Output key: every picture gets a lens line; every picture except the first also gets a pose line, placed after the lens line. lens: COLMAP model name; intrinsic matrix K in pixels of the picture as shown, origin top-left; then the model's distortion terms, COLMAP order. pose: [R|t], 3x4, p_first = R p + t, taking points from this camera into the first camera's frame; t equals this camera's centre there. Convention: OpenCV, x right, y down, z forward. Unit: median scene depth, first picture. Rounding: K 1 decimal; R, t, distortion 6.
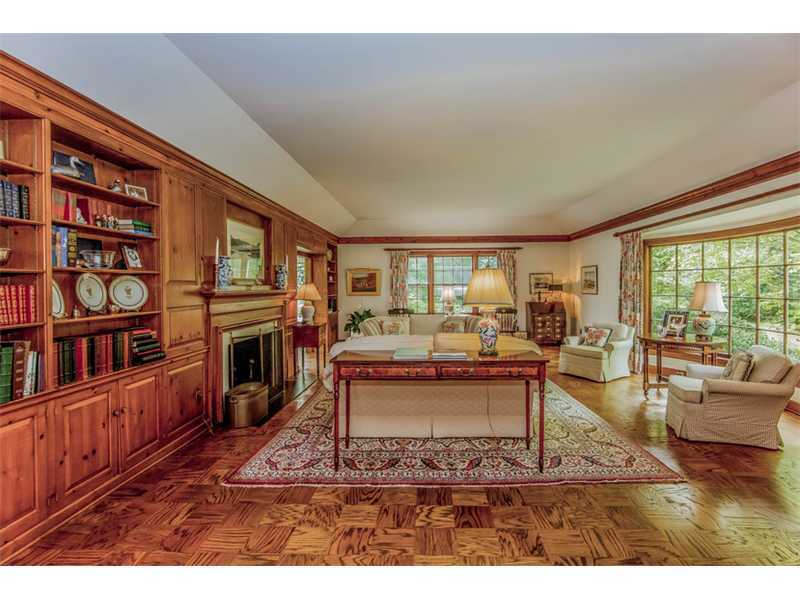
lens RADIAL K [[383.7, 0, 401.0], [0, 383.7, 285.7], [0, 0, 1]] dist [0.001935, 0.000640]
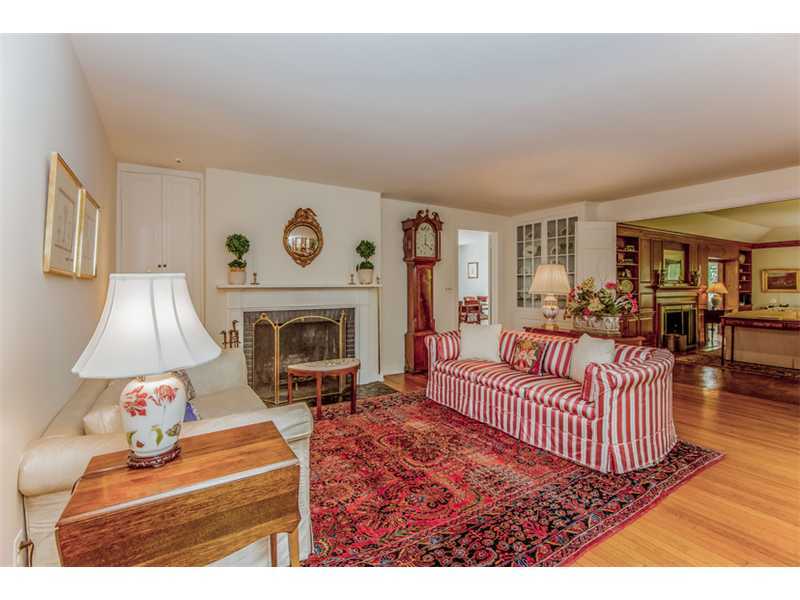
lens RADIAL K [[383.7, 0, 401.0], [0, 383.7, 285.7], [0, 0, 1]] dist [0.001935, 0.000640]
pose [[0.577684, 0.014700, -0.816128, 0.297008], [-0.004825, 0.999882, 0.014595, -0.009634], [0.816246, -0.004493, 0.577686, -0.966475]]
